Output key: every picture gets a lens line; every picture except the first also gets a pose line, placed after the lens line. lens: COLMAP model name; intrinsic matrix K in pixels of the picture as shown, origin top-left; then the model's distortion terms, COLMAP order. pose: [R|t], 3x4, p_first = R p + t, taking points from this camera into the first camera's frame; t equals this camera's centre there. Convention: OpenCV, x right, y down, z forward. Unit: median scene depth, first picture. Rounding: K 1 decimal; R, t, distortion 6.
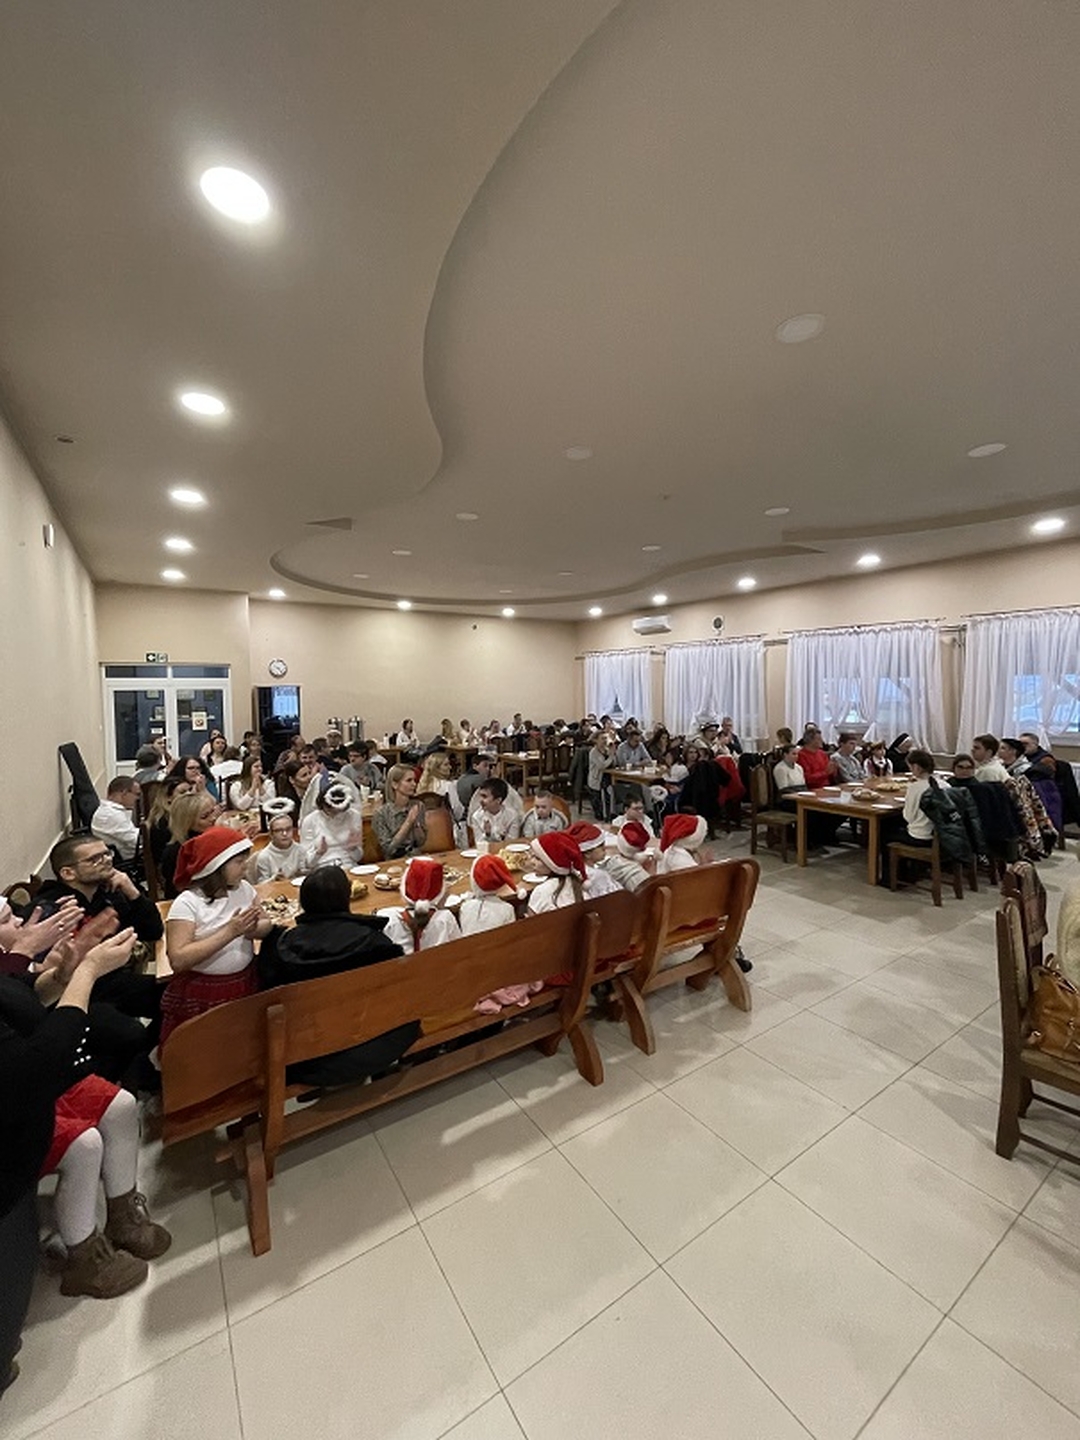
lens RADIAL K [[573.3, 0, 524.7], [0, 573.3, 722.5], [0, 0, 1]] dist [-0.020558, -0.000204]
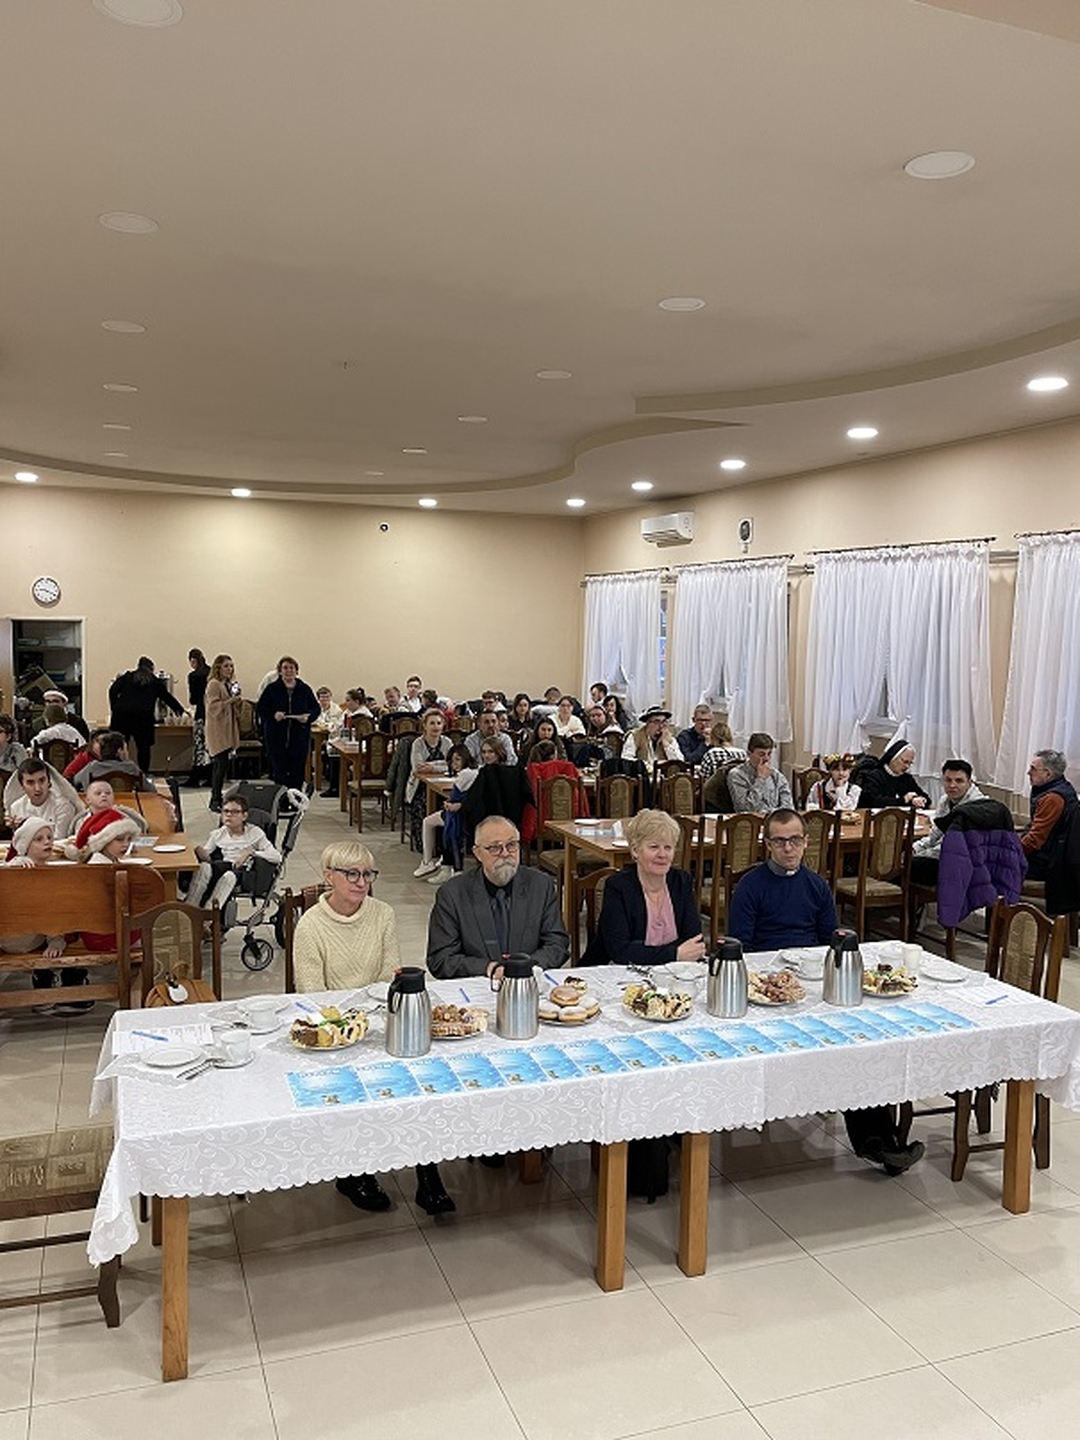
lens RADIAL K [[1160.7, 0, 546.5], [0, 1160.7, 722.7], [0, 0, 1]] dist [0.035779, -0.008531]
pose [[0.973747, 0.051123, -0.221820, 0.451577], [-0.045146, 0.998470, 0.031936, -0.016007], [0.223113, -0.021084, 0.974564, -0.166221]]
